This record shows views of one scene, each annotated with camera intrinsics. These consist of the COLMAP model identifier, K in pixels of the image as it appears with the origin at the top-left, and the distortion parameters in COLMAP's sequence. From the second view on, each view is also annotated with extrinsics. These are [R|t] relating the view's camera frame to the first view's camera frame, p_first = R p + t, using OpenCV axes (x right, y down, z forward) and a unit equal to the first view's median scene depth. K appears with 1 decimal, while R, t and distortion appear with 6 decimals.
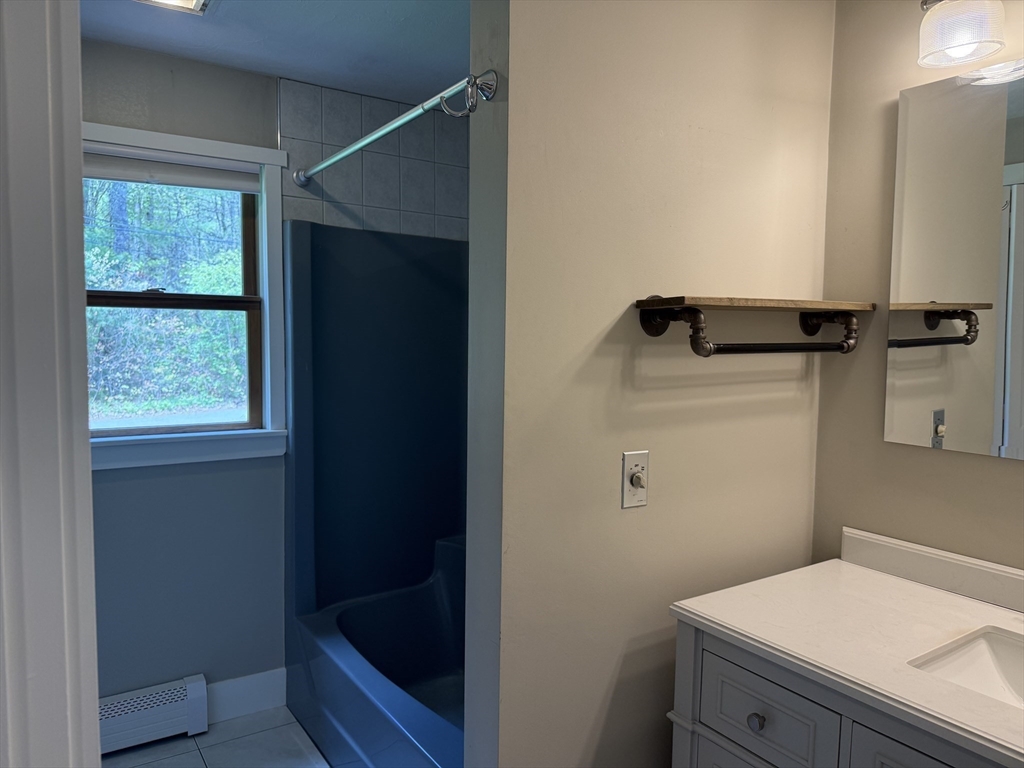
lens RADIAL K [[720.4, 0, 513.5], [0, 720.4, 384.0], [0, 0, 1]] dist [0.066961, -0.076753]
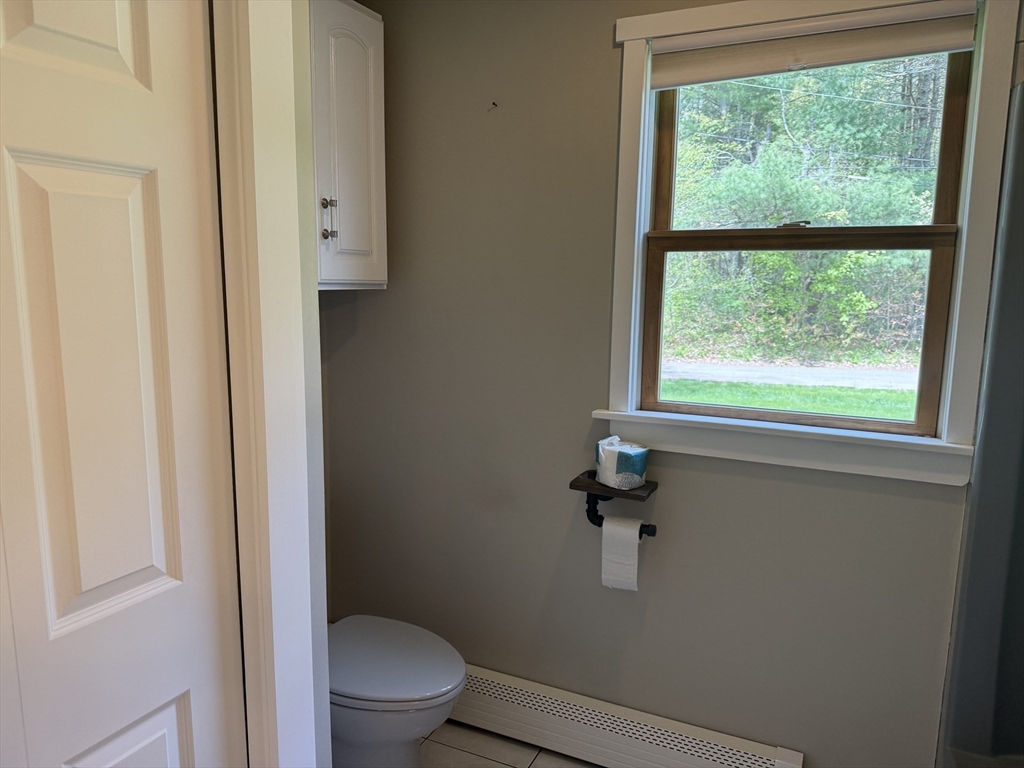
lens RADIAL K [[720.4, 0, 516.3], [0, 720.4, 388.4], [0, 0, 1]] dist [0.066961, -0.076753]
pose [[0.512512, 0.130477, -0.848709, -0.001209], [-0.064673, 0.991446, 0.113366, -0.029475], [0.856241, -0.003213, 0.516566, 0.364853]]
